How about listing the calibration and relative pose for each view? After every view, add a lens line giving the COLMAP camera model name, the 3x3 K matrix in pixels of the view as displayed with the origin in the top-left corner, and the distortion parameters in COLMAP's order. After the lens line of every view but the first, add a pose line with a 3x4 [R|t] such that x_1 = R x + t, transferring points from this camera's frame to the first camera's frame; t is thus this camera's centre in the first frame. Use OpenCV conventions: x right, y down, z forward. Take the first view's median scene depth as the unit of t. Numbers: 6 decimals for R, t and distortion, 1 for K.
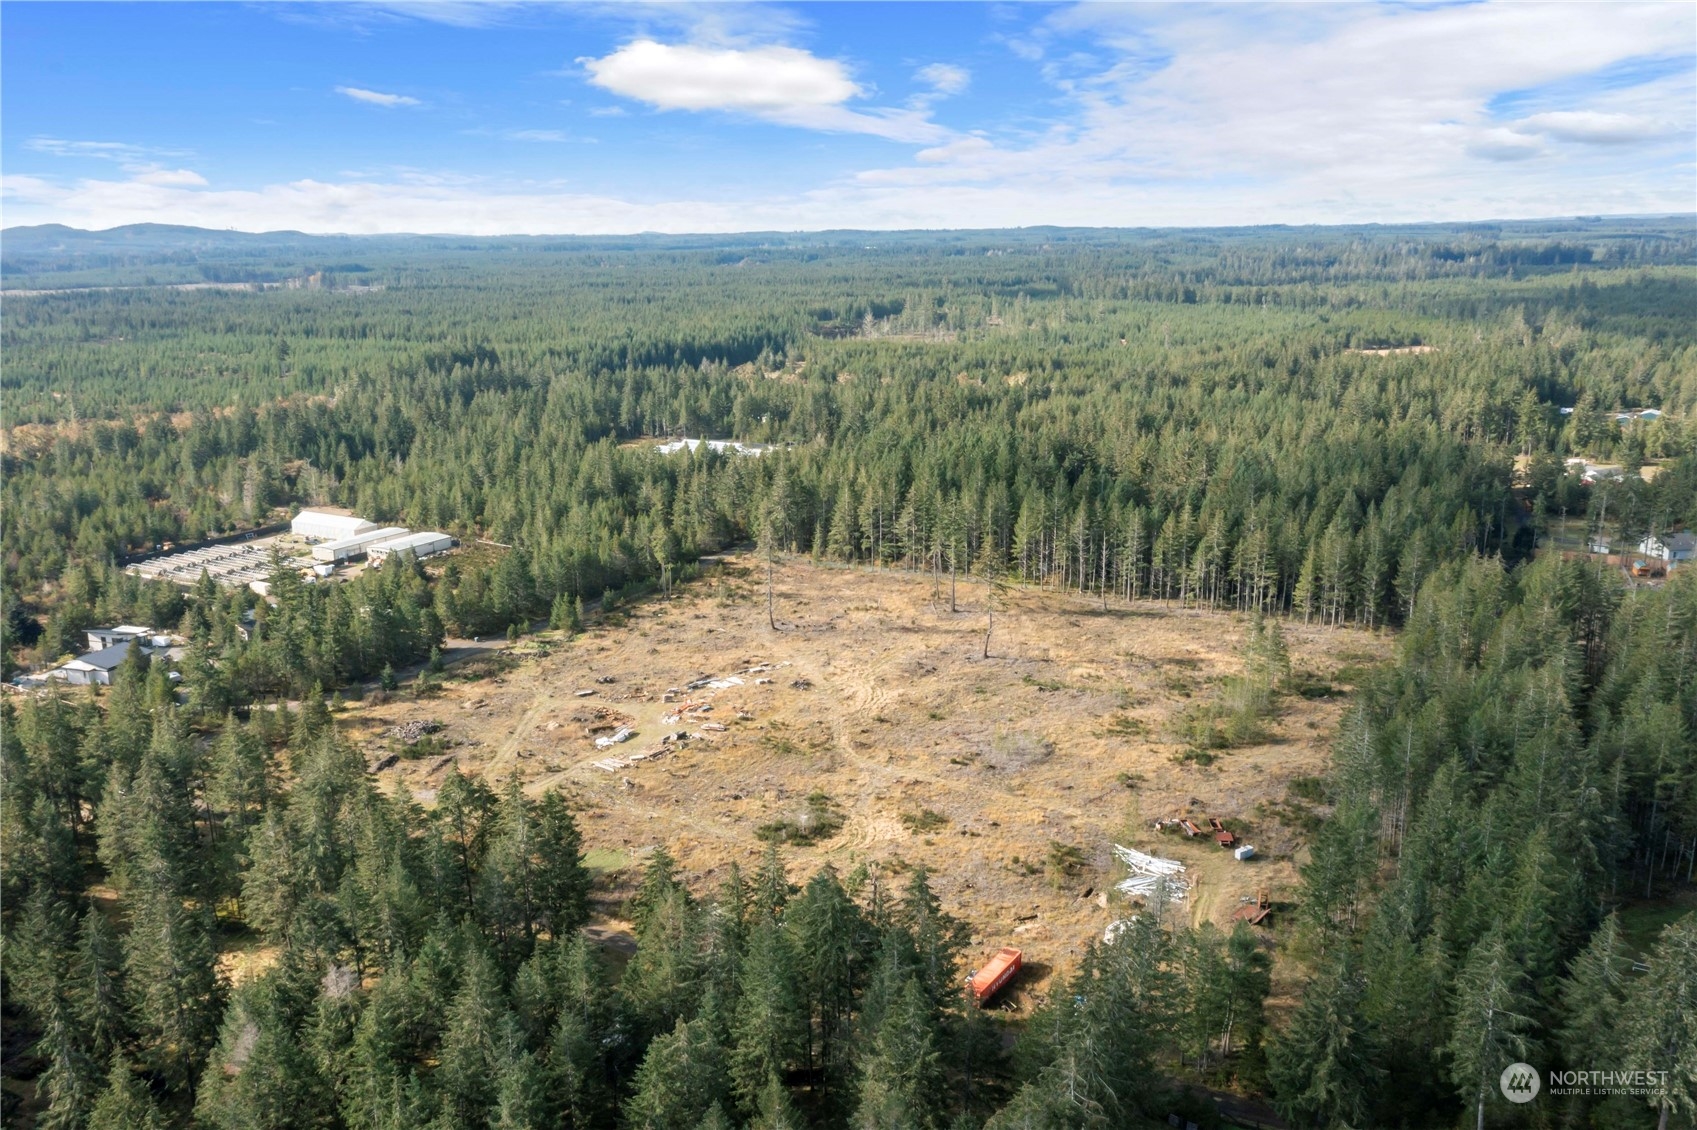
lens RADIAL K [[1351.3, 0, 848.4], [0, 1351.3, 604.7], [0, 0, 1]] dist [0.006150, -0.000244]
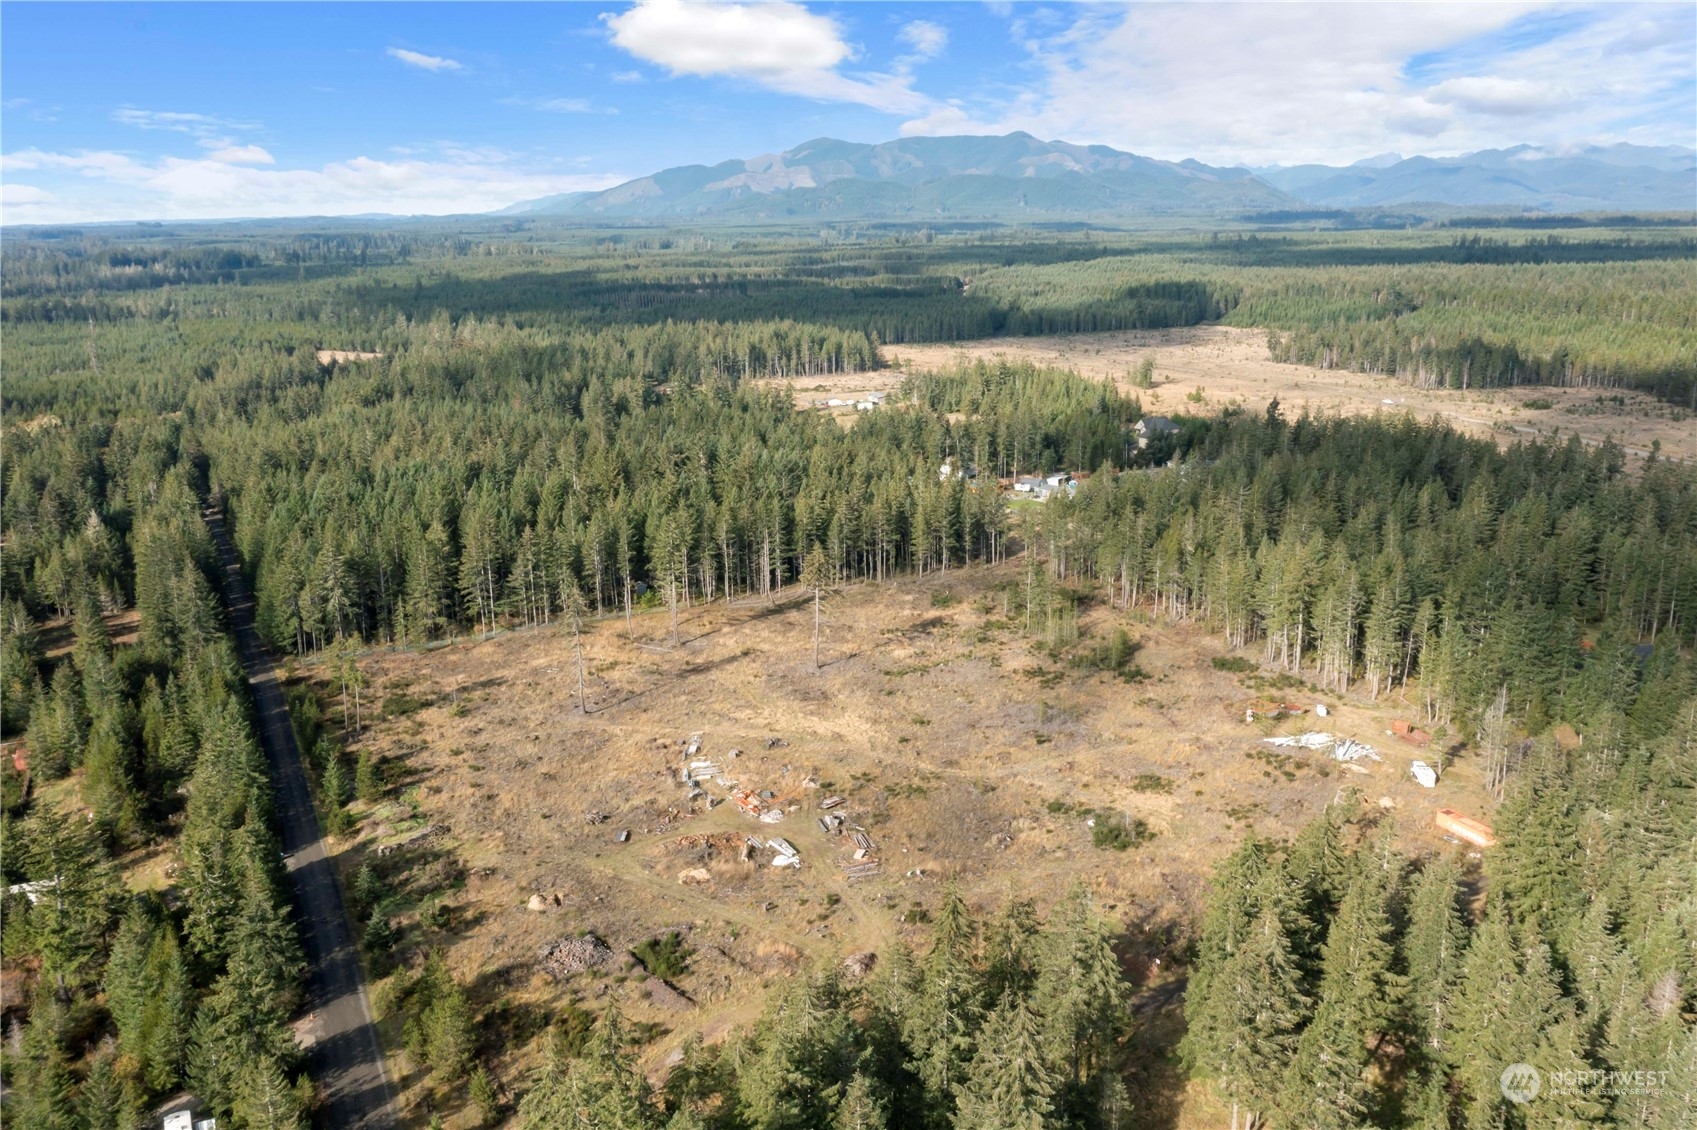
lens RADIAL K [[1375.4, 0, 862.4], [0, 1375.4, 572.5], [0, 0, 1]] dist [-0.003391, 0.011782]
pose [[0.556337, -0.204760, 0.805333, -0.327404], [0.229253, 0.969372, 0.088096, -0.053123], [-0.798706, 0.135614, 0.586240, 0.192321]]
